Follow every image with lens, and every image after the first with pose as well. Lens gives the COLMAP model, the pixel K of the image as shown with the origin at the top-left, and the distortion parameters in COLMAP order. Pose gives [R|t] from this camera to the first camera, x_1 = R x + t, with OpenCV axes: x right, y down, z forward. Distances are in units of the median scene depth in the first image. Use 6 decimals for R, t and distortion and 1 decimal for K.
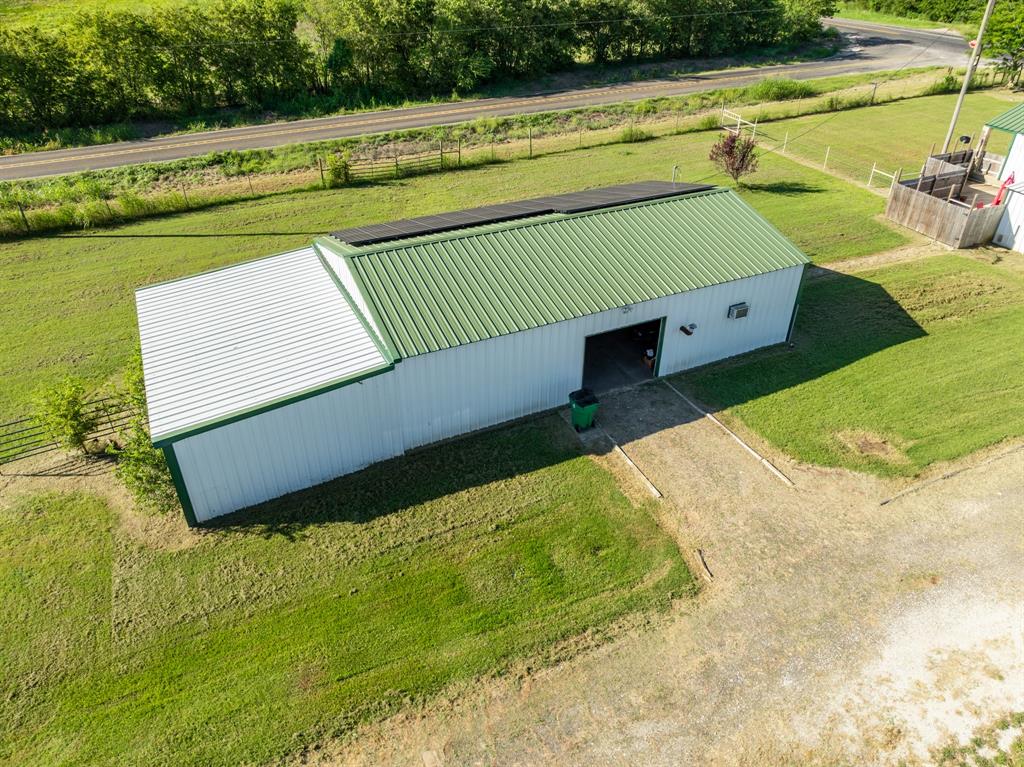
lens RADIAL K [[711.4, 0, 512.0], [0, 711.4, 383.5], [0, 0, 1]] dist [-0.021226, 0.002216]
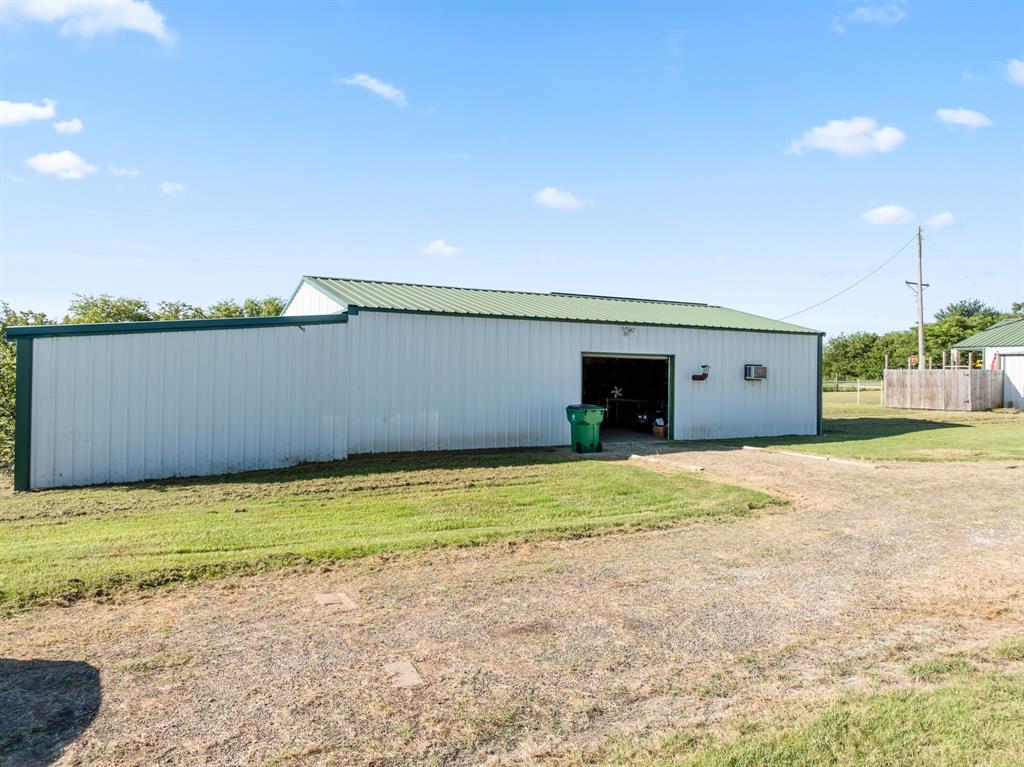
lens RADIAL K [[728.8, 0, 512.0], [0, 728.8, 383.5], [0, 0, 1]] dist [-0.034140, -0.002931]
pose [[0.999390, 0.003809, 0.034703, -0.006225], [0.016105, 0.831641, -0.555080, 0.335483], [-0.030975, 0.555300, 0.831073, 0.241747]]
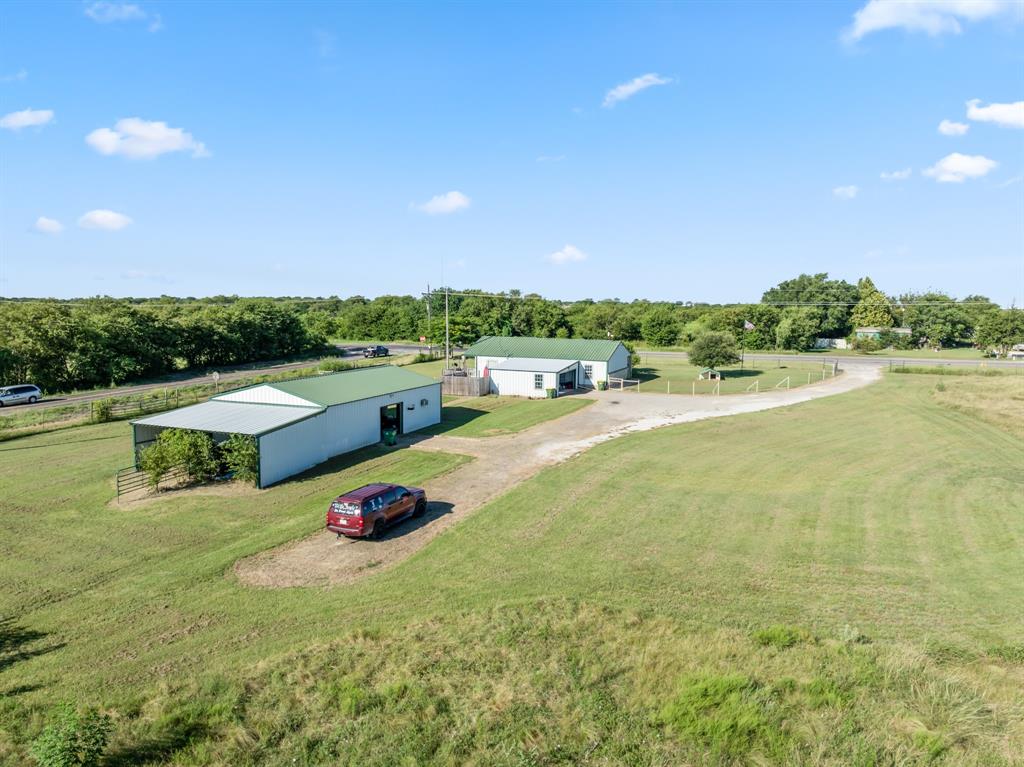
lens RADIAL K [[728.8, 0, 512.0], [0, 728.8, 383.5], [0, 0, 1]] dist [-0.034140, -0.002931]
pose [[0.738790, -0.071948, 0.670084, -0.845630], [0.372874, 0.871874, -0.317491, 0.567492], [-0.561386, 0.484416, 0.670960, -0.596423]]
